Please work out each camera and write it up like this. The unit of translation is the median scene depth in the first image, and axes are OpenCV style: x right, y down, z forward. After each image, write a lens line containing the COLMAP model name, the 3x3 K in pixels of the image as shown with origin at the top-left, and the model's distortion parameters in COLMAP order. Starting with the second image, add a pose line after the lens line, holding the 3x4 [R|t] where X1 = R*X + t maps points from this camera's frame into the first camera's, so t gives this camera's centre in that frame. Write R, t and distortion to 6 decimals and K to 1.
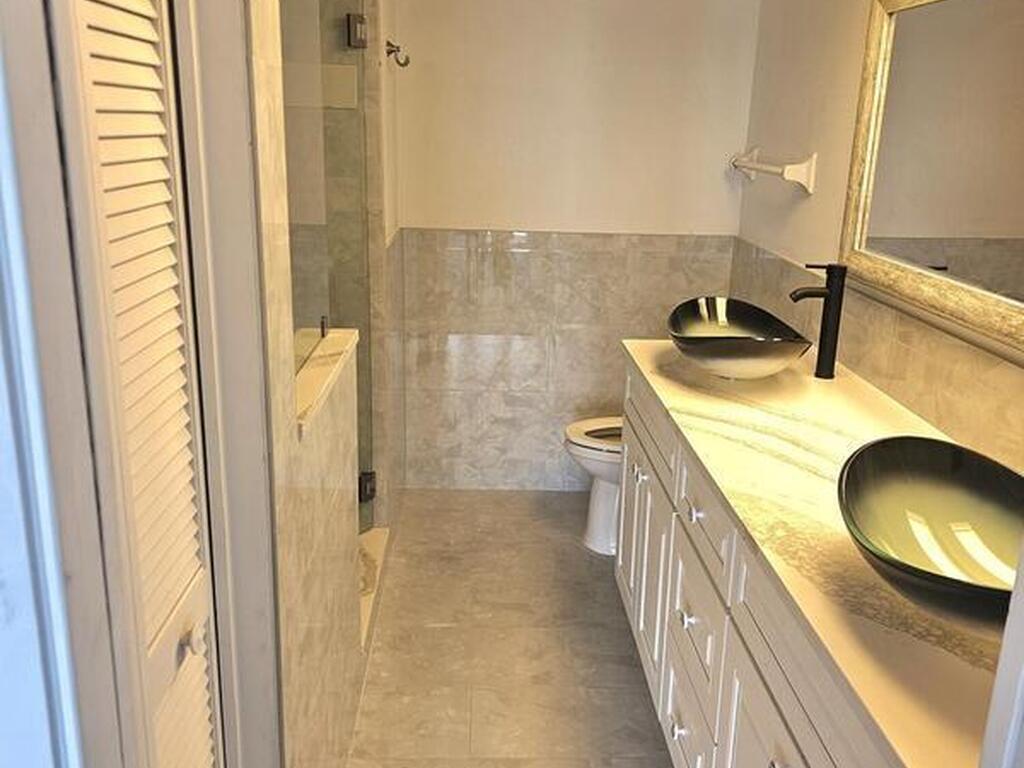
lens RADIAL K [[902.8, 0, 511.2], [0, 902.8, 365.9], [0, 0, 1]] dist [0.075718, -0.092286]
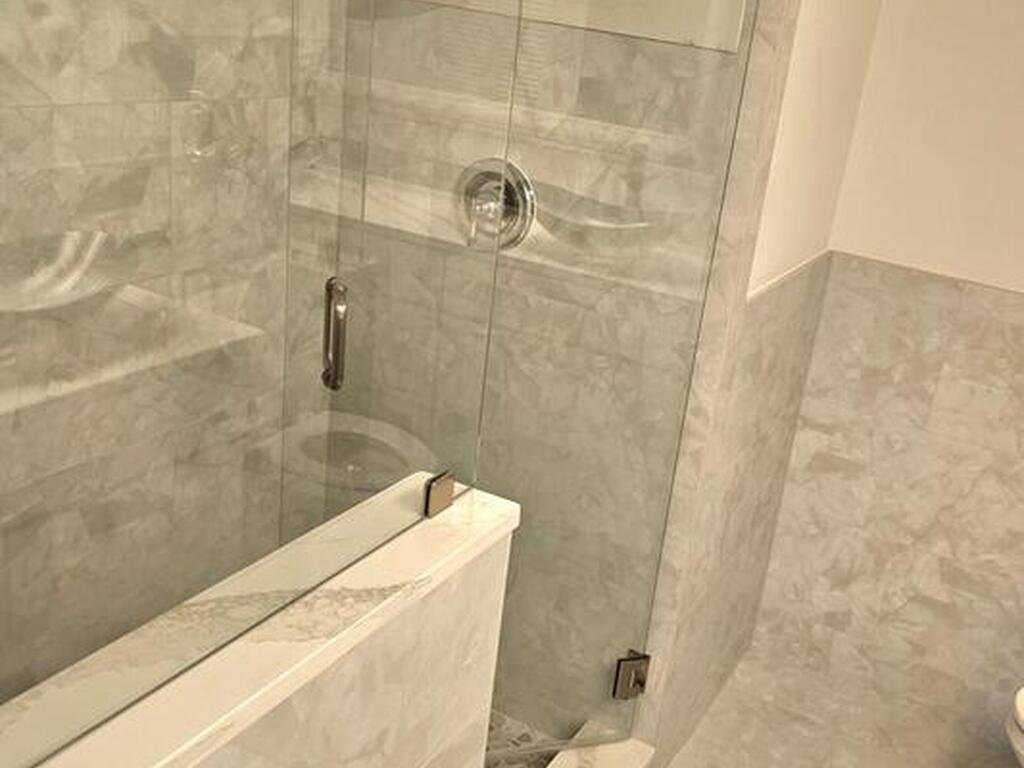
lens RADIAL K [[1055.5, 0, 512.0], [0, 1055.5, 384.0], [0, 0, 1]] dist [0.095858, -0.182518]
pose [[0.856865, 0.237759, -0.457442, 0.042051], [-0.216884, 0.971212, 0.098536, -0.087654], [0.467701, 0.014780, 0.883763, 0.262276]]
